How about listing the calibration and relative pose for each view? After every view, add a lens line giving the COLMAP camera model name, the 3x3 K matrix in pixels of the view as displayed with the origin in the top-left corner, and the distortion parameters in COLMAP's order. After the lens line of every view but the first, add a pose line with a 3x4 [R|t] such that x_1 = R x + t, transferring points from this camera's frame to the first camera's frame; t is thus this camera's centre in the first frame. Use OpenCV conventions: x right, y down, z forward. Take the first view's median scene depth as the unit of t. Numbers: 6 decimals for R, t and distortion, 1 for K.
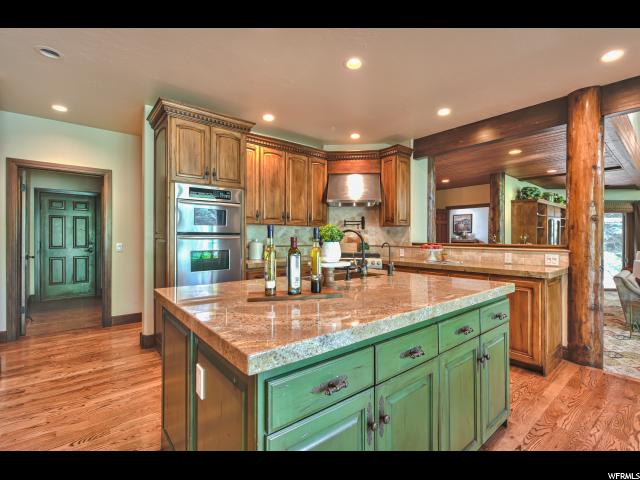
lens RADIAL K [[291.3, 0, 320.0], [0, 291.3, 240.0], [0, 0, 1]] dist [-0.003838, 0.000157]
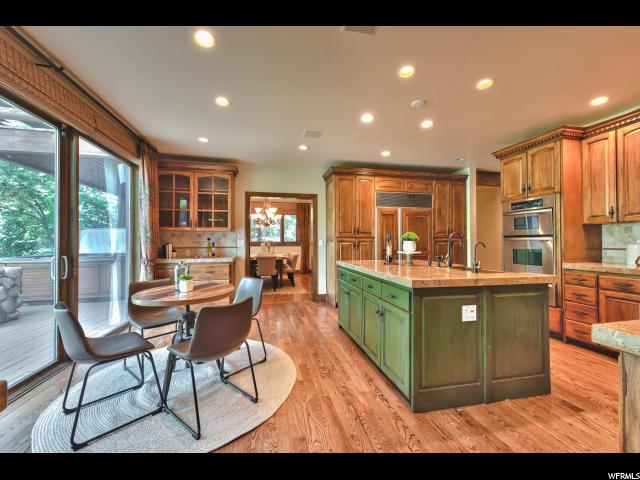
lens RADIAL K [[257.6, 0, 318.1], [0, 257.6, 232.8], [0, 0, 1]] dist [0.000545, -0.000130]
pose [[-0.449179, -0.027402, -0.893021, 0.743932], [-0.008173, 0.999614, -0.026562, 0.001202], [0.893404, -0.004632, -0.449230, 0.498625]]
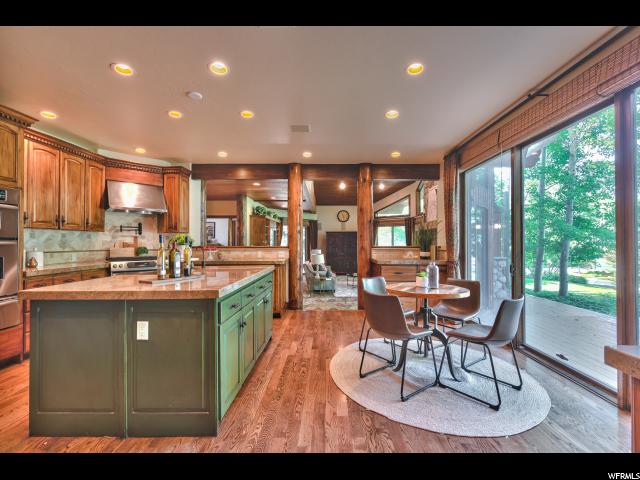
lens RADIAL K [[285.0, 0, 320.0], [0, 285.0, 240.0], [0, 0, 1]] dist [0.002600, -0.000007]
pose [[0.646679, 0.002040, 0.762760, -0.262977], [0.009721, 0.999893, -0.010916, 0.000679], [-0.762701, 0.014473, 0.646590, -0.212292]]
